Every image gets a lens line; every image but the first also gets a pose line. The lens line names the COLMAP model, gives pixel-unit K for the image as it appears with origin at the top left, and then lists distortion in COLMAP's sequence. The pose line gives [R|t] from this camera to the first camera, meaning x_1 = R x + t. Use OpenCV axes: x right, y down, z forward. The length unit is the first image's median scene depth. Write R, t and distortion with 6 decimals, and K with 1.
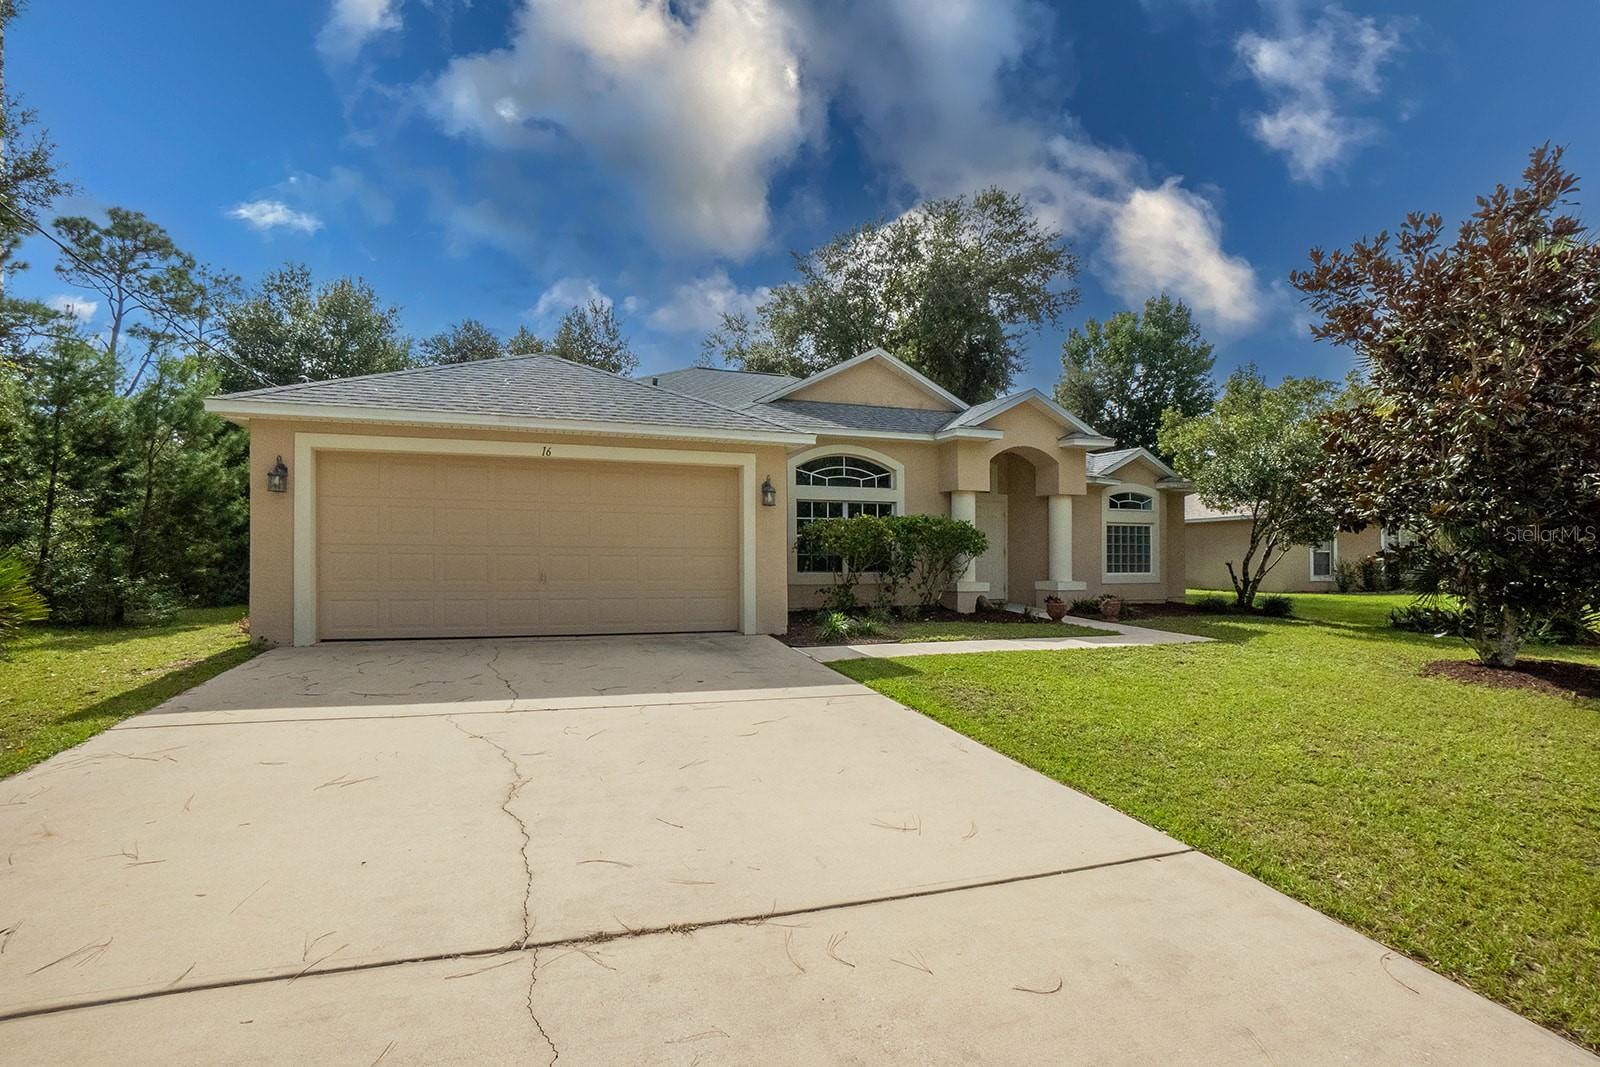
lens RADIAL K [[707.6, 0, 797.8], [0, 707.6, 526.4], [0, 0, 1]] dist [-0.061424, 0.022286]
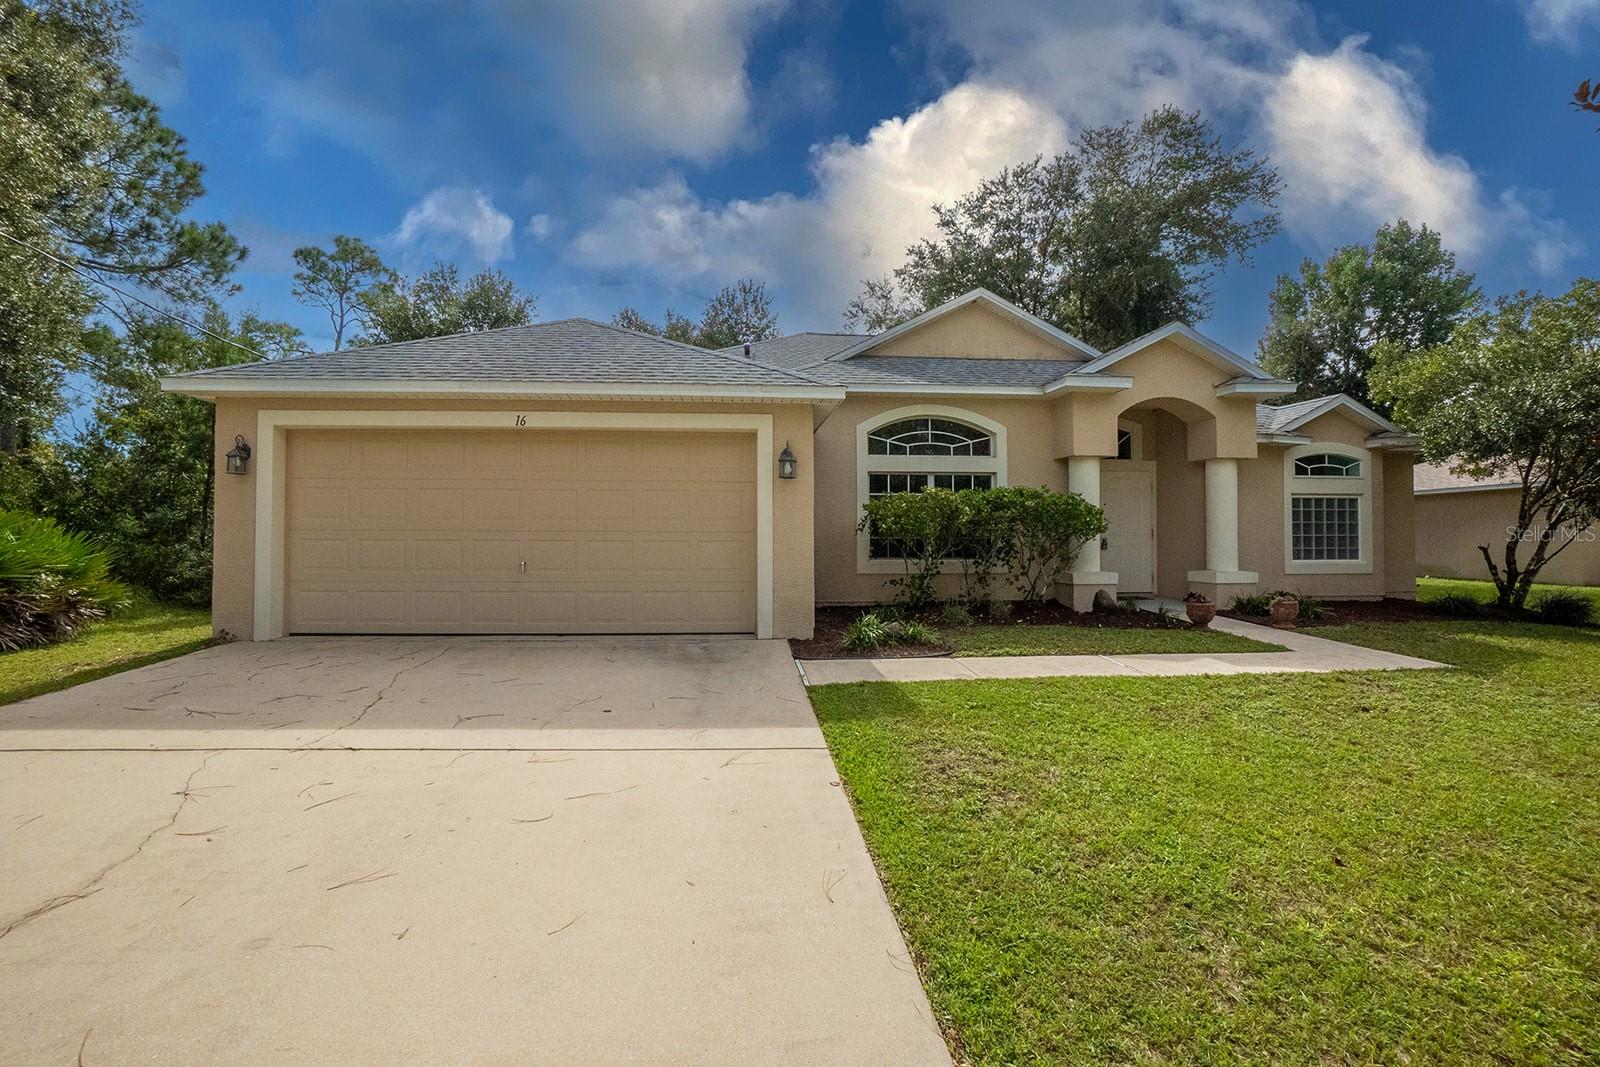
lens RADIAL K [[726.9, 0, 794.1], [0, 726.9, 510.7], [0, 0, 1]] dist [-0.067726, 0.027435]
pose [[0.971857, -0.011878, -0.235273, 0.099171], [0.013067, 0.999909, 0.003496, 0.002999], [0.235210, -0.006472, 0.971923, 0.127131]]
